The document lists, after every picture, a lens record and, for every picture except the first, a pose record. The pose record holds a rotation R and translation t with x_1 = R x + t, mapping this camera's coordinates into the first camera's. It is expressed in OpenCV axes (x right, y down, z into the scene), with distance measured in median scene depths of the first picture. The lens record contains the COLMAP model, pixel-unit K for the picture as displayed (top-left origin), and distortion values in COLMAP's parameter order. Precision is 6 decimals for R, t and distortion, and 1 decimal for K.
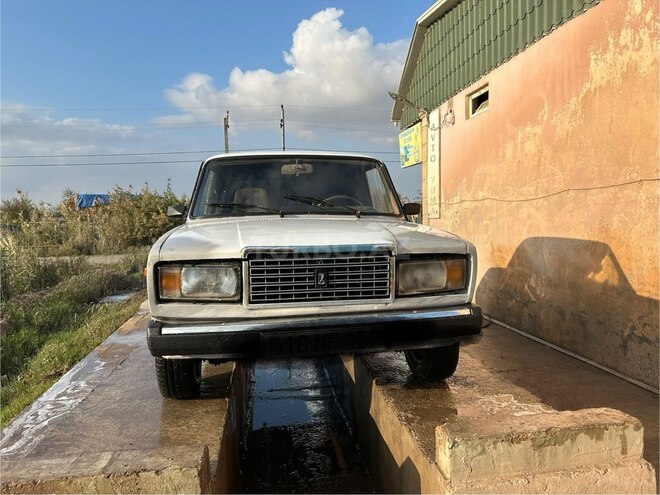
lens RADIAL K [[487.5, 0, 331.8], [0, 487.5, 243.9], [0, 0, 1]] dist [0.023548, -0.007033]
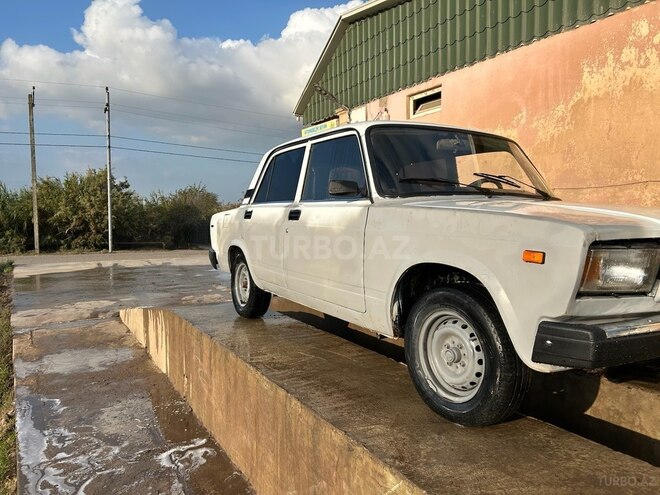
lens RADIAL K [[487.5, 0, 331.8], [0, 487.5, 243.9], [0, 0, 1]] dist [0.023548, -0.007033]
pose [[0.924481, -0.000133, 0.381228, -0.402775], [0.002260, 0.999984, -0.005132, 0.017104], [-0.381221, 0.005606, 0.924467, 0.185112]]
